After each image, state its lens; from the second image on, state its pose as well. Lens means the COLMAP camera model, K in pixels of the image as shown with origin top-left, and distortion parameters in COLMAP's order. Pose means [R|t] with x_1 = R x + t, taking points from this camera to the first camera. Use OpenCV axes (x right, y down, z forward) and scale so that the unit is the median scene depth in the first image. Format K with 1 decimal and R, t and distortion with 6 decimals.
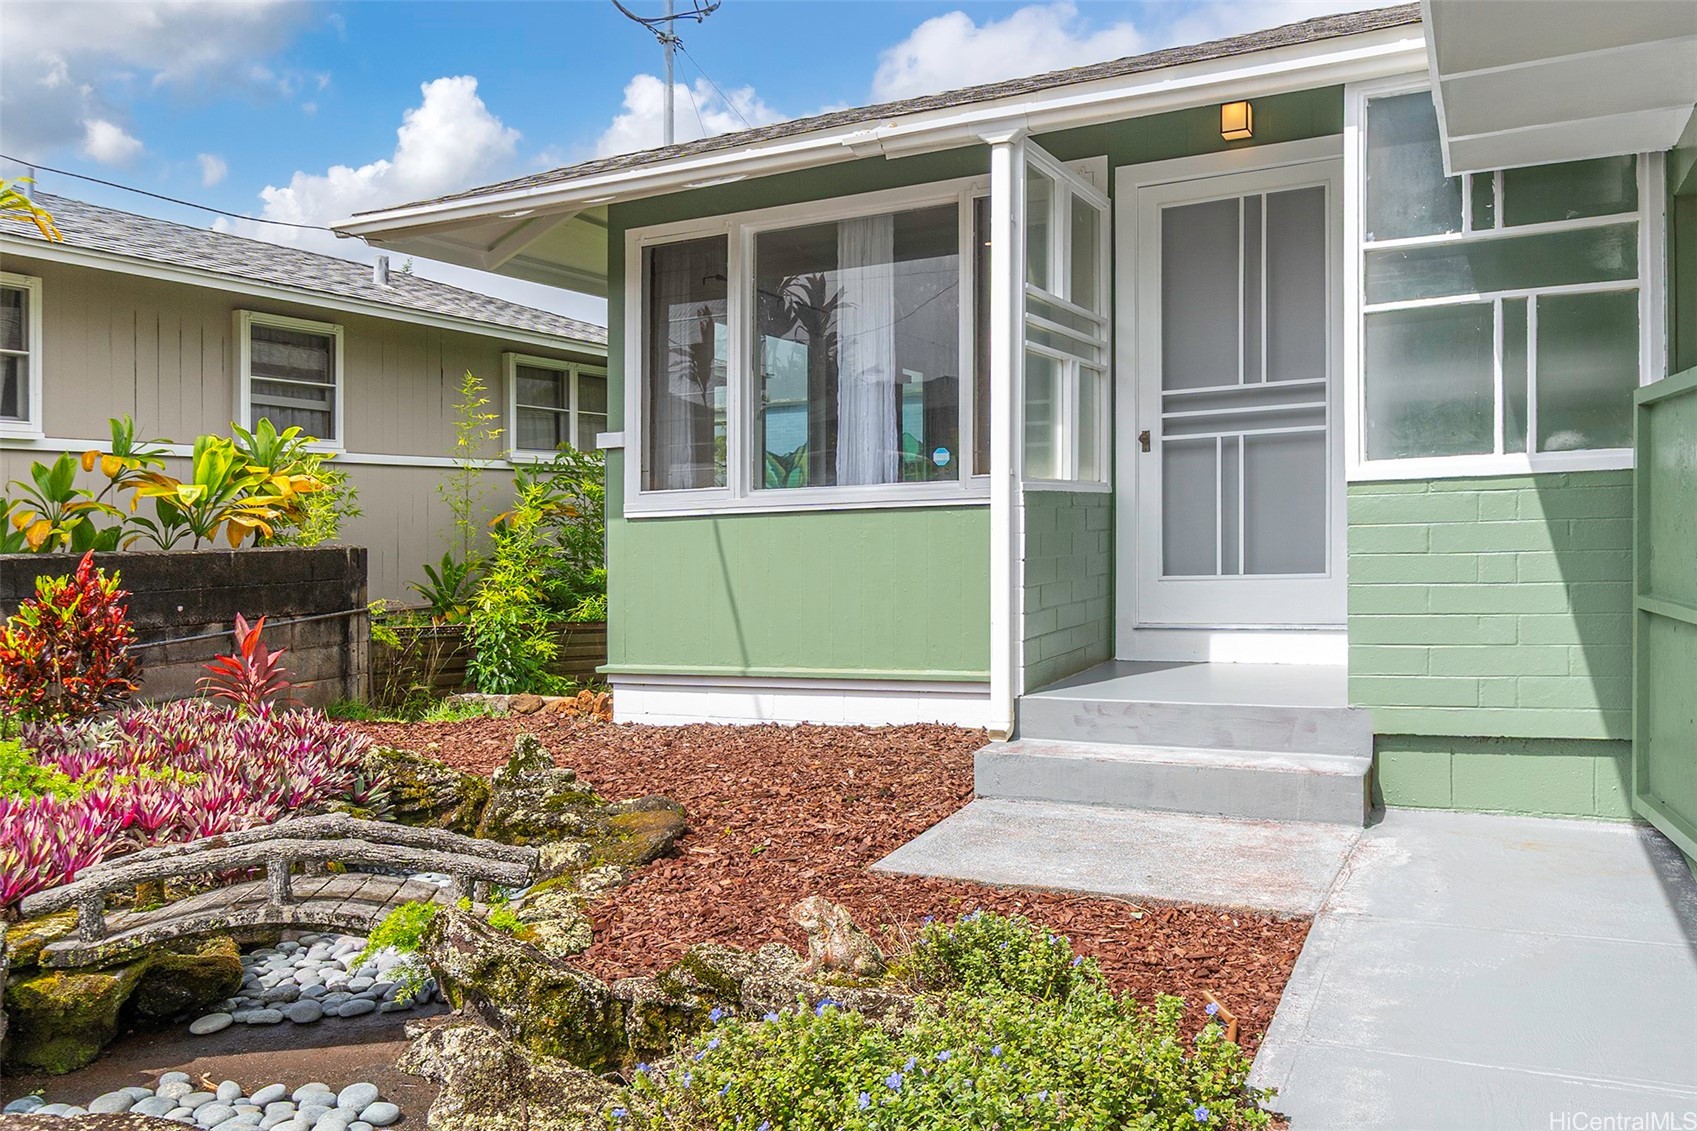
lens RADIAL K [[1340.5, 0, 845.7], [0, 1340.5, 543.3], [0, 0, 1]] dist [-0.003179, 0.004633]
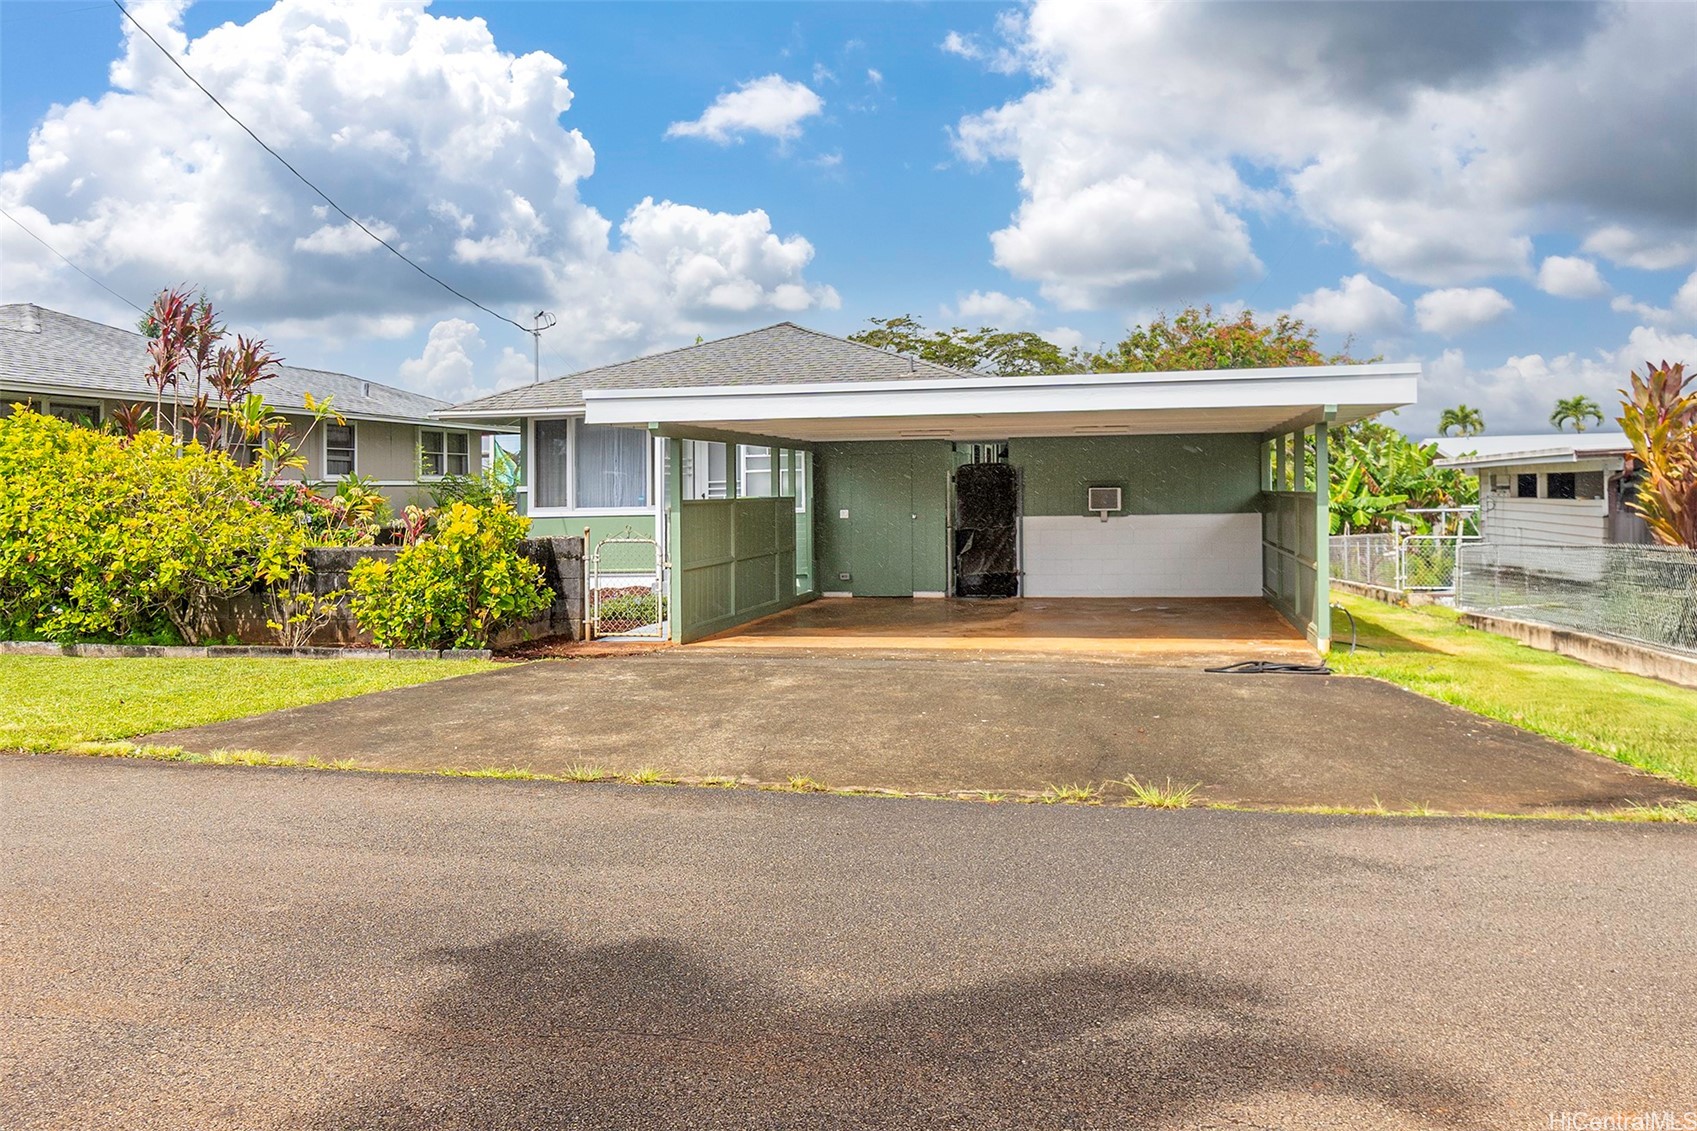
lens RADIAL K [[1340.5, 0, 845.7], [0, 1340.5, 543.3], [0, 0, 1]] dist [-0.003179, 0.004633]
pose [[0.972516, 0.008354, 0.232687, -0.243754], [-0.013359, 0.999712, 0.019944, -0.040855], [-0.232453, -0.022504, 0.972347, -2.817123]]
